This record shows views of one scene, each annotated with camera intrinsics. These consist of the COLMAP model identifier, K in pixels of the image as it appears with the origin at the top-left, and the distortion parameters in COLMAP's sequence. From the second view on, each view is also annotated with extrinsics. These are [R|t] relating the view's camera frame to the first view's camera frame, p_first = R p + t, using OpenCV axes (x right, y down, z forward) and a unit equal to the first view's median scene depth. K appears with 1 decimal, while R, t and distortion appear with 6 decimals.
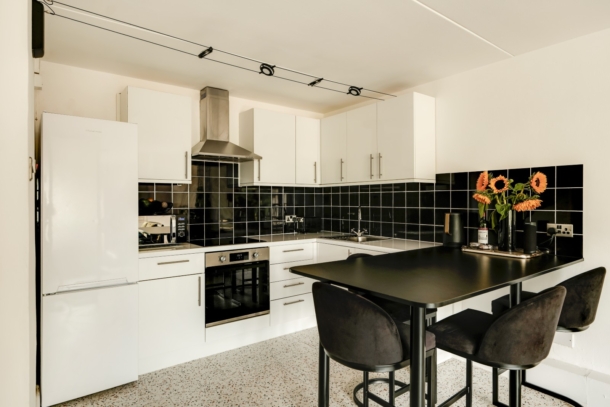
lens RADIAL K [[346.3, 0, 309.4], [0, 346.3, 205.9], [0, 0, 1]] dist [-0.000332, -0.000300]
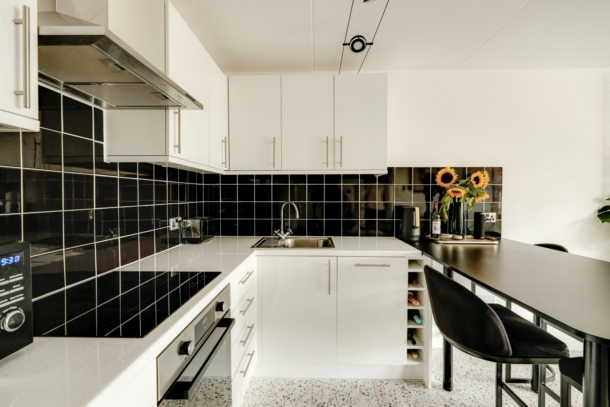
lens RADIAL K [[281.6, 0, 305.0], [0, 281.6, 203.5], [0, 0, 1]] dist [0.038123, 0.000043]
pose [[0.624308, -0.021389, 0.780886, -0.356964], [0.009390, 0.999758, 0.019877, -0.006376], [-0.781122, -0.005077, 0.624358, 0.598374]]
